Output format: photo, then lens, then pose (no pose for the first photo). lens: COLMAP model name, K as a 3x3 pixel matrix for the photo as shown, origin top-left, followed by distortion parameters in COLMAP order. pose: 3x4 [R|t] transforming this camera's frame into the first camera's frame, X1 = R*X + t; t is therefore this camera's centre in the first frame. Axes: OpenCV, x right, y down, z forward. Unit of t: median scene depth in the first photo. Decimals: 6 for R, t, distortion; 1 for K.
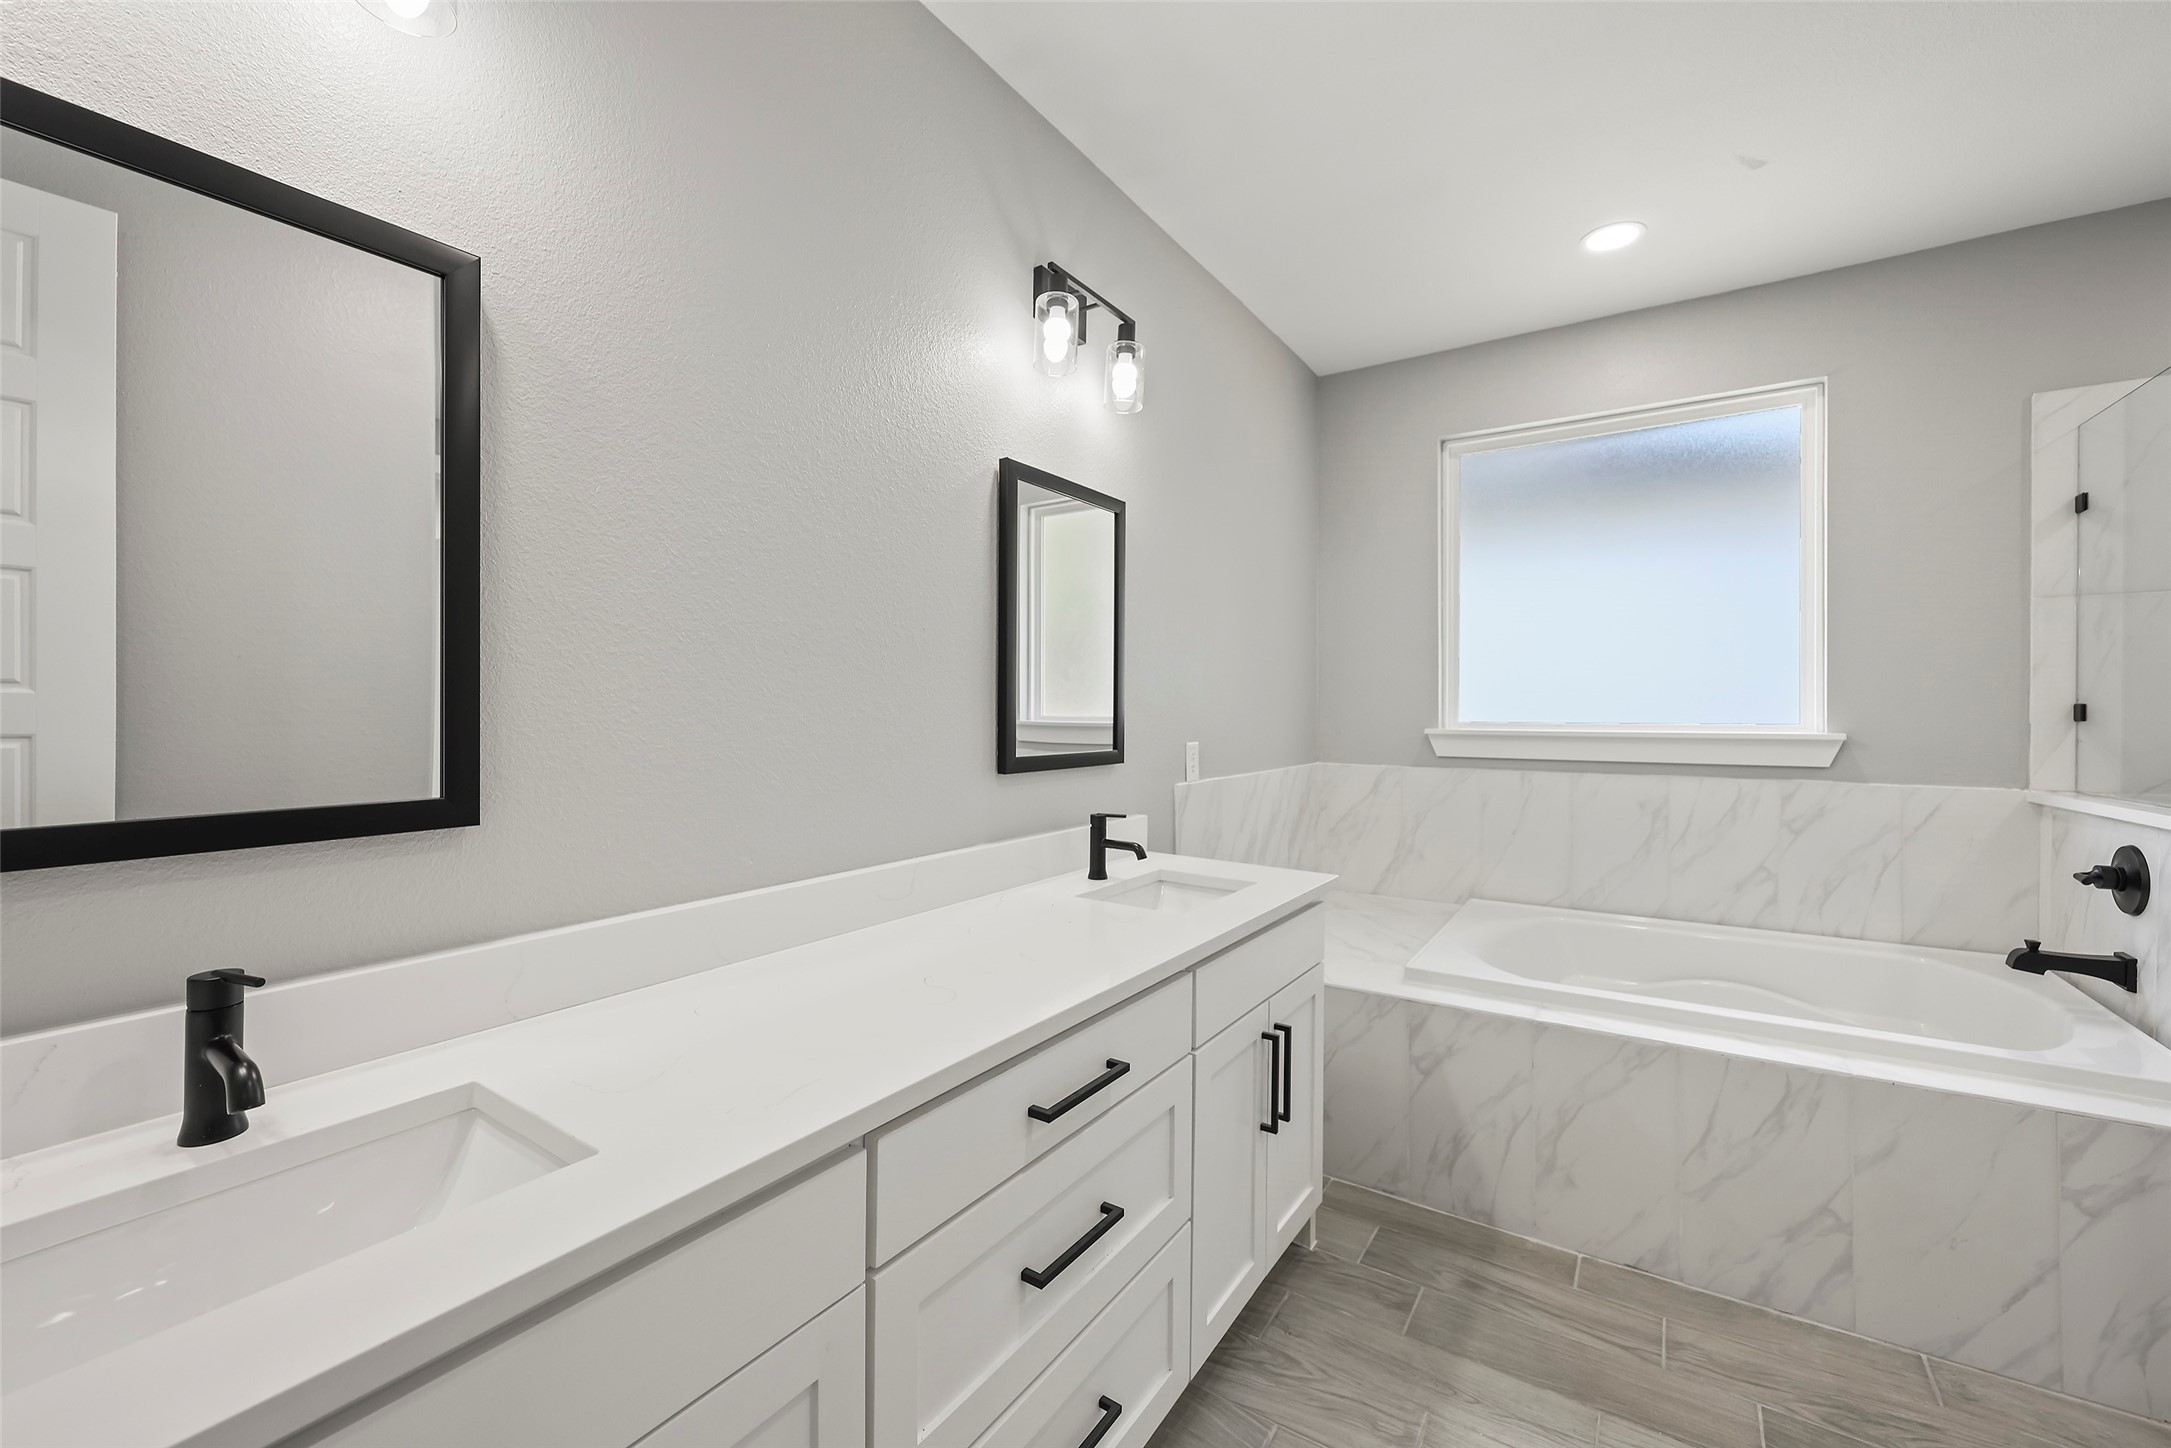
lens RADIAL K [[875.8, 0, 1091.3], [0, 875.8, 711.1], [0, 0, 1]] dist [0.000863, 0.000061]
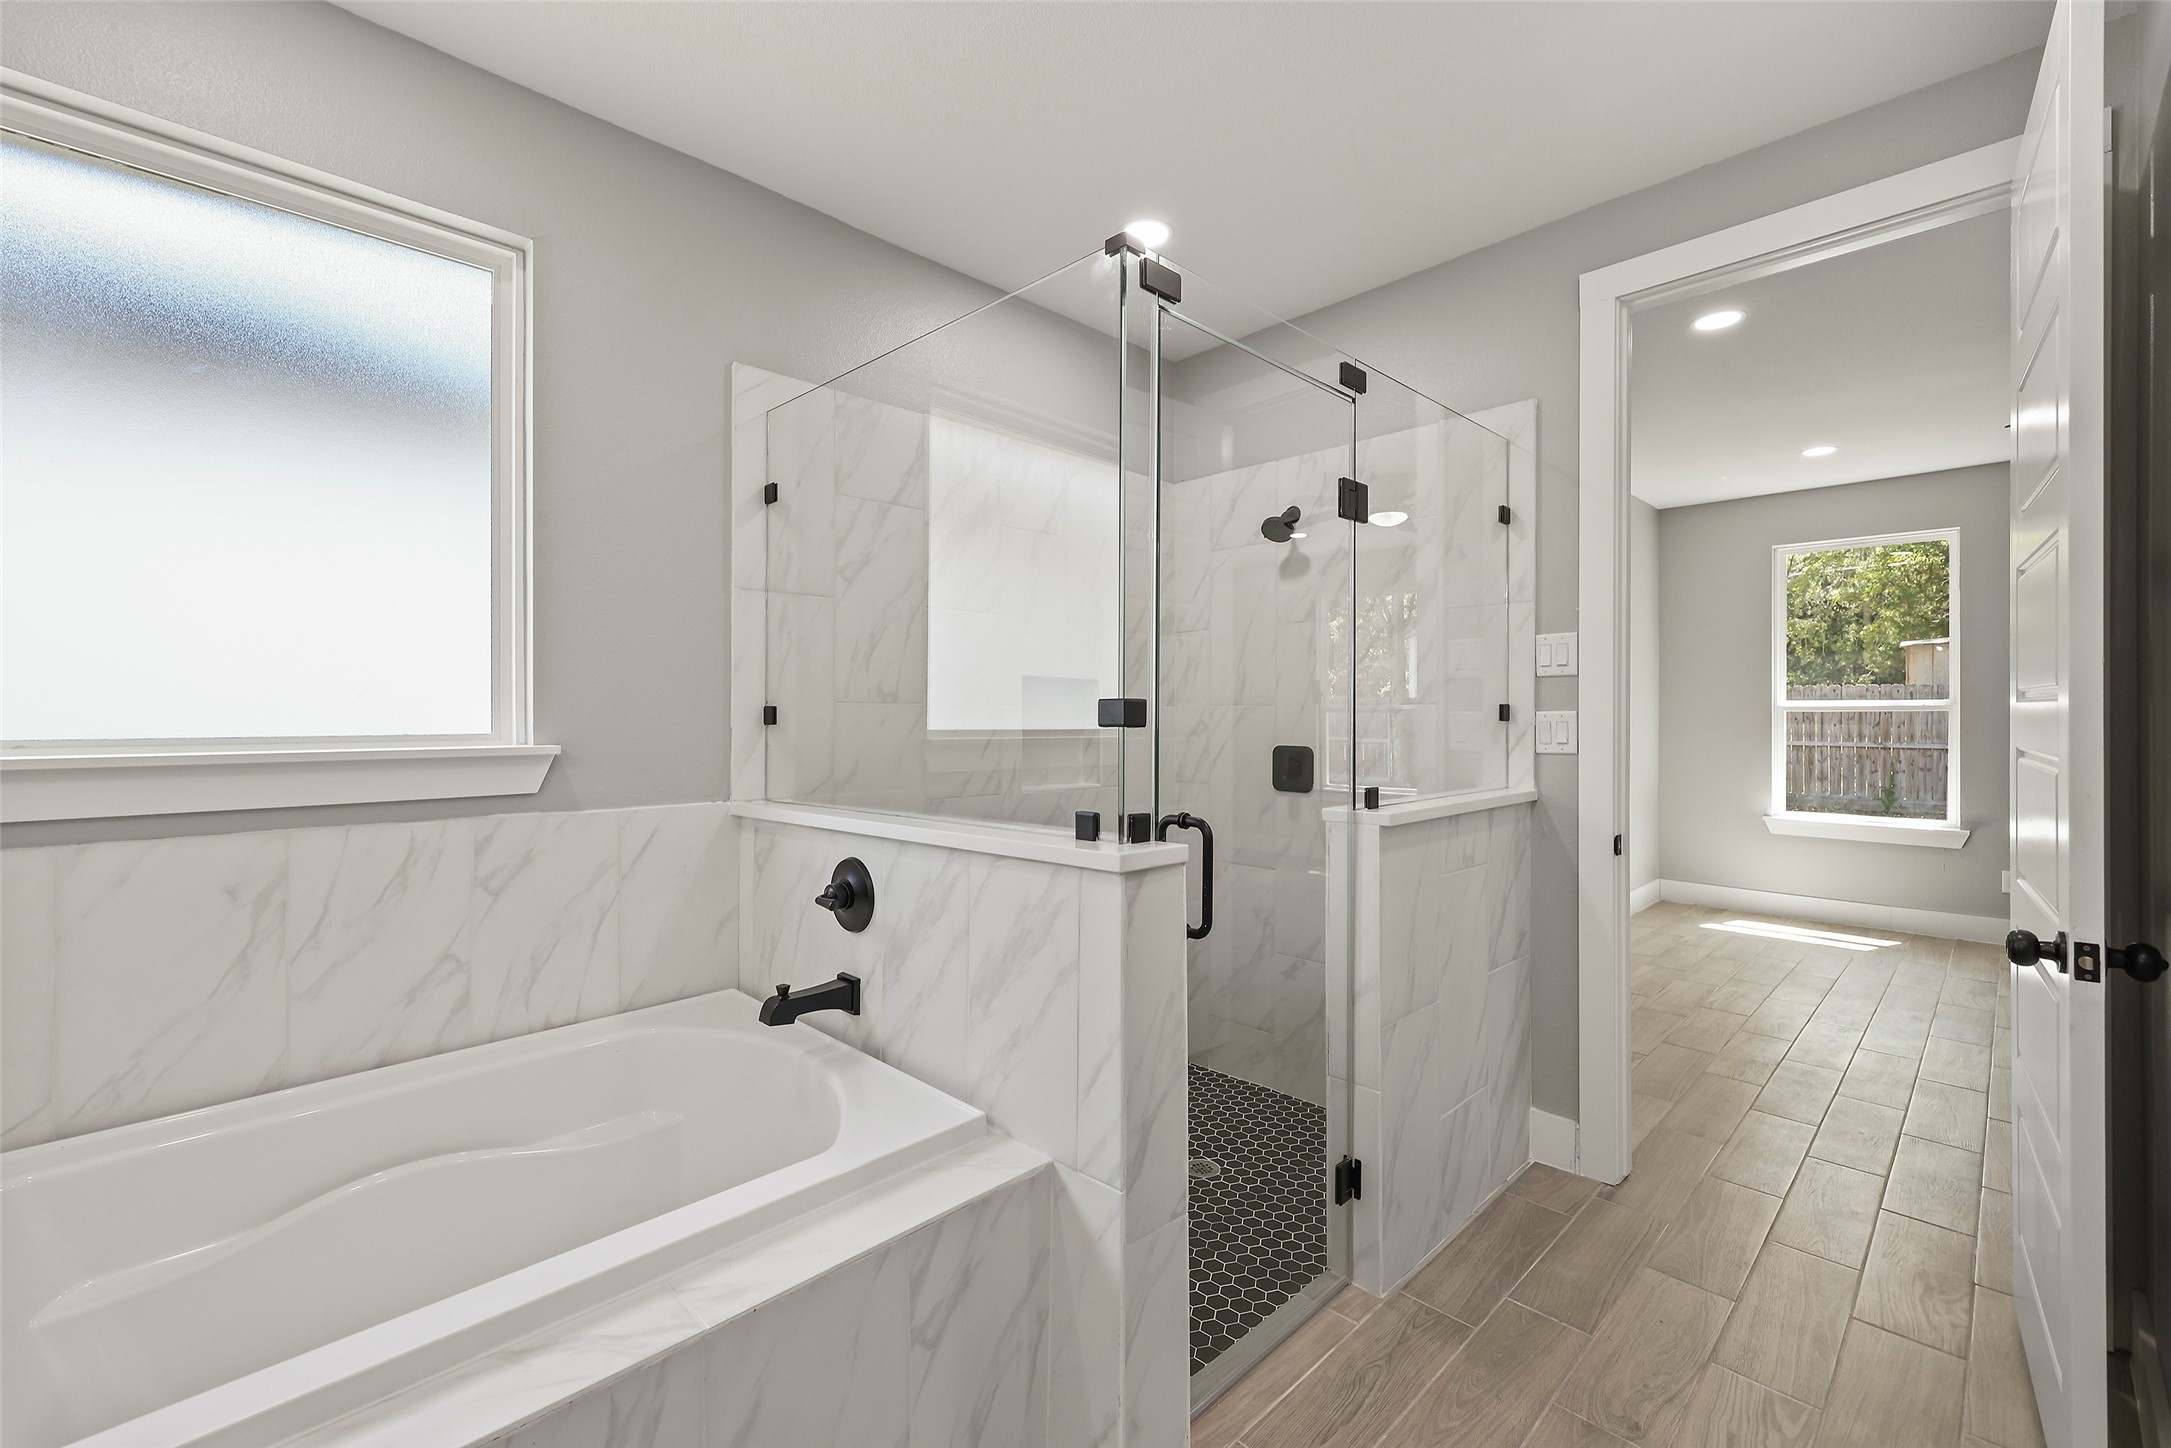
lens RADIAL K [[915.2, 0, 1080.0], [0, 915.2, 711.8], [0, 0, 1]] dist [0.004124, 0.000330]
pose [[0.213887, -0.000901, 0.976858, 0.234761], [0.000495, 1.000000, 0.000813, -0.002621], [-0.976858, 0.000309, 0.213888, 0.459705]]
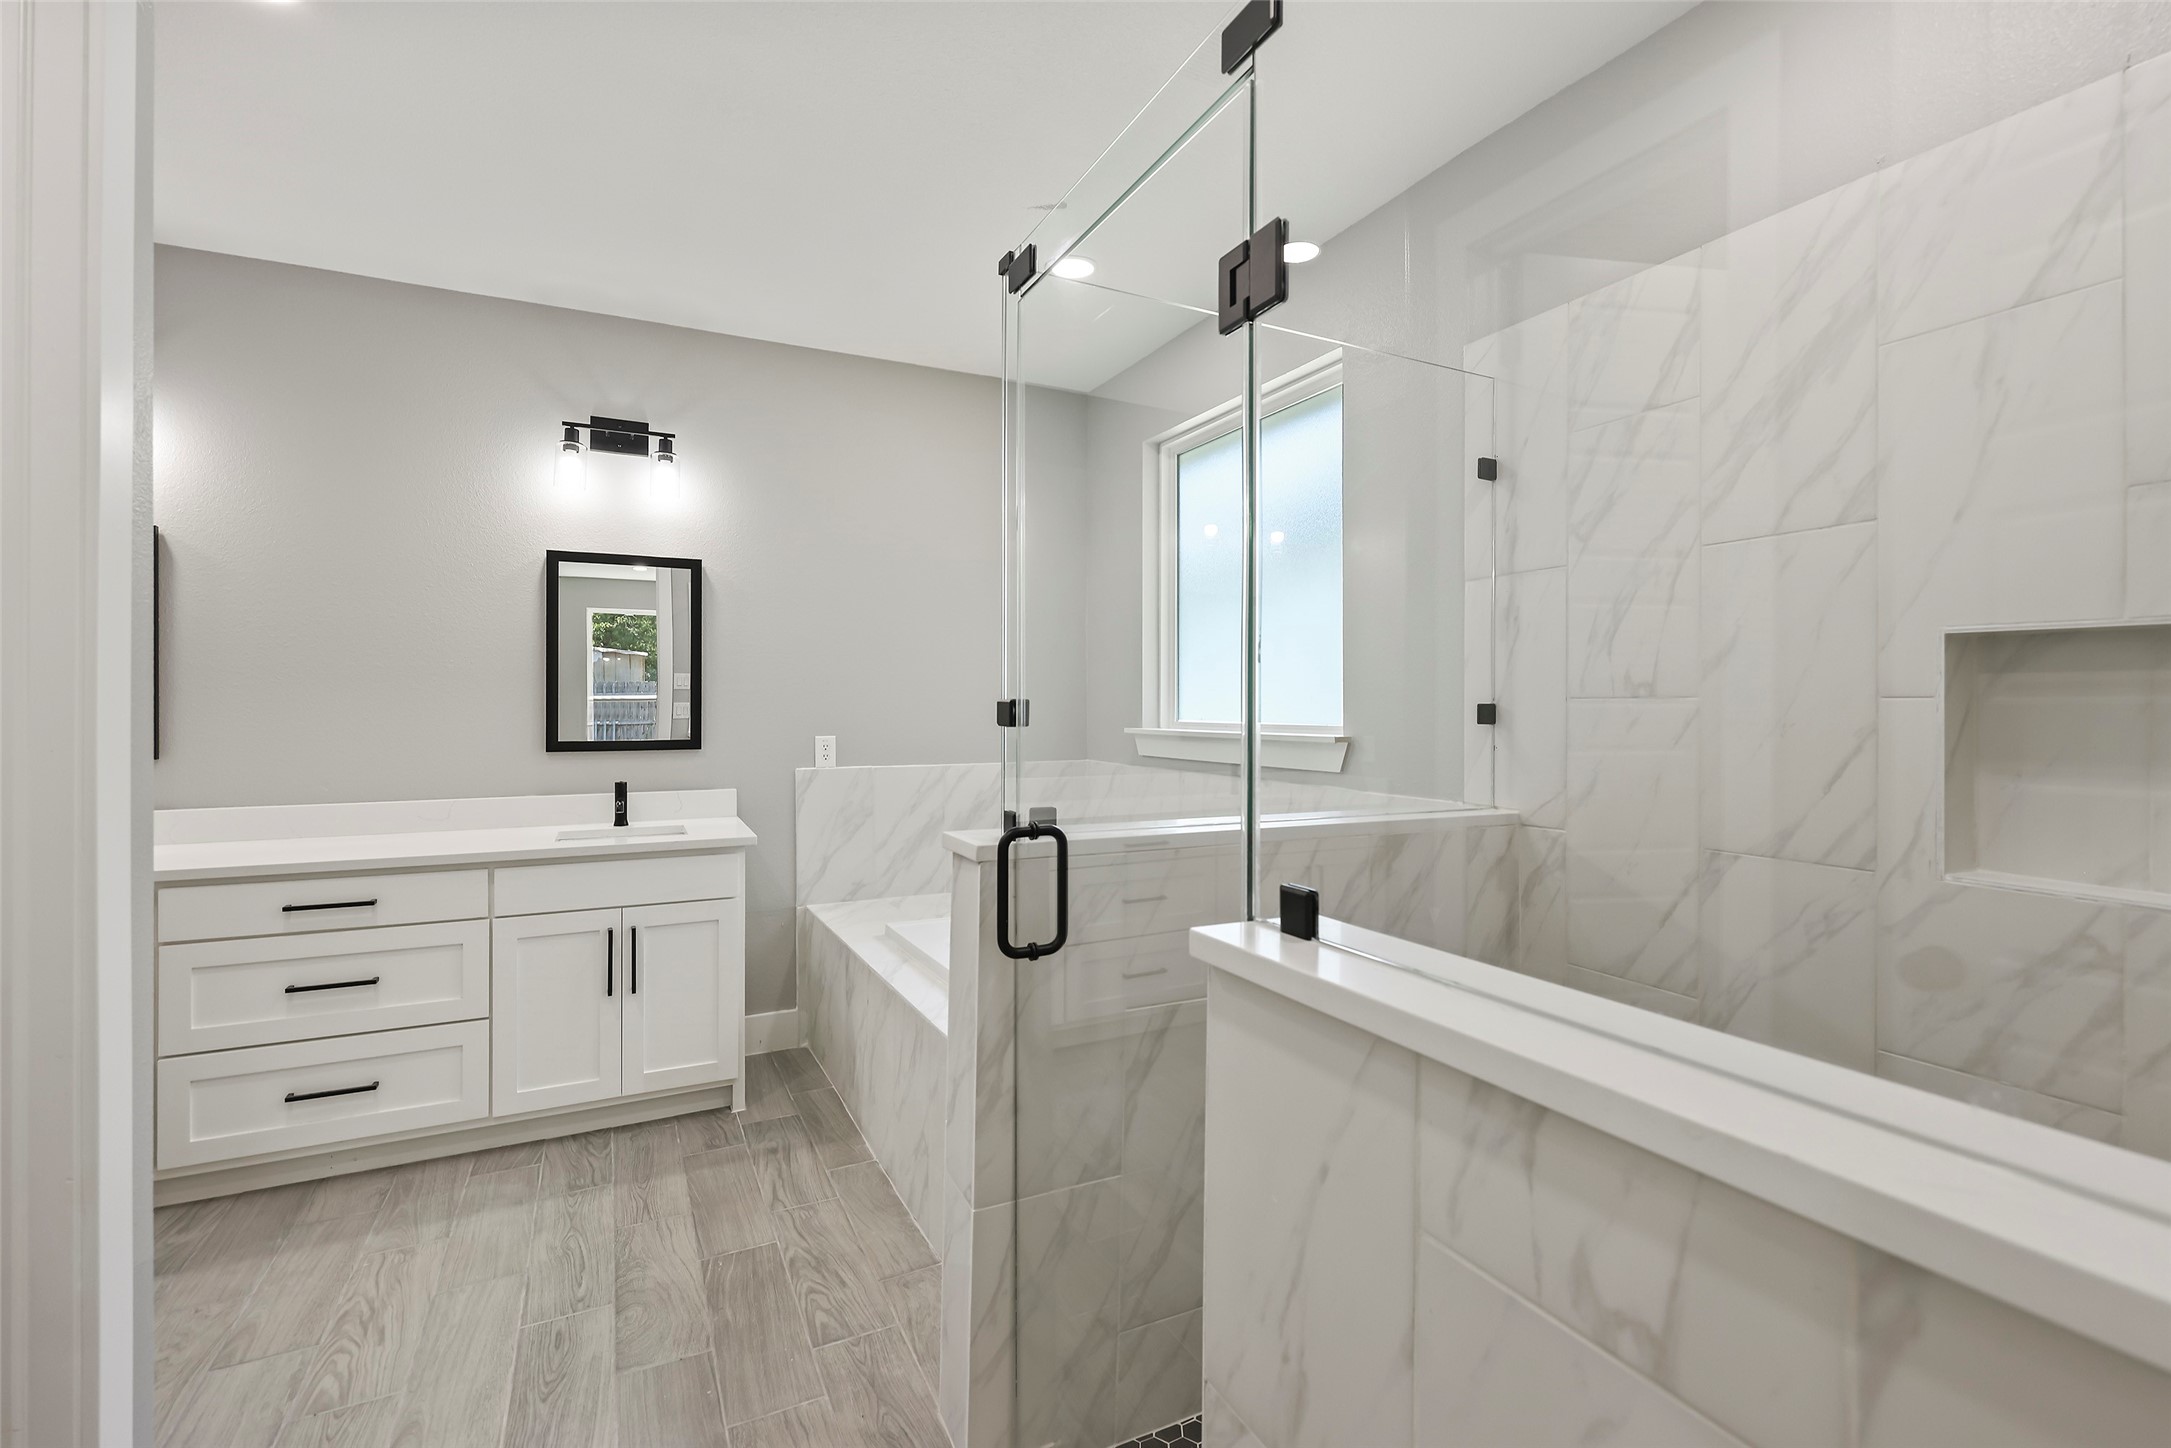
lens RADIAL K [[989.1, 0, 1089.3], [0, 989.1, 709.0], [0, 0, 1]] dist [0.021314, 0.000109]
pose [[0.860732, -0.000840, -0.509058, 1.274241], [0.000885, 1.000000, -0.000154, -0.003409], [0.509058, -0.000318, 0.860732, -0.030927]]
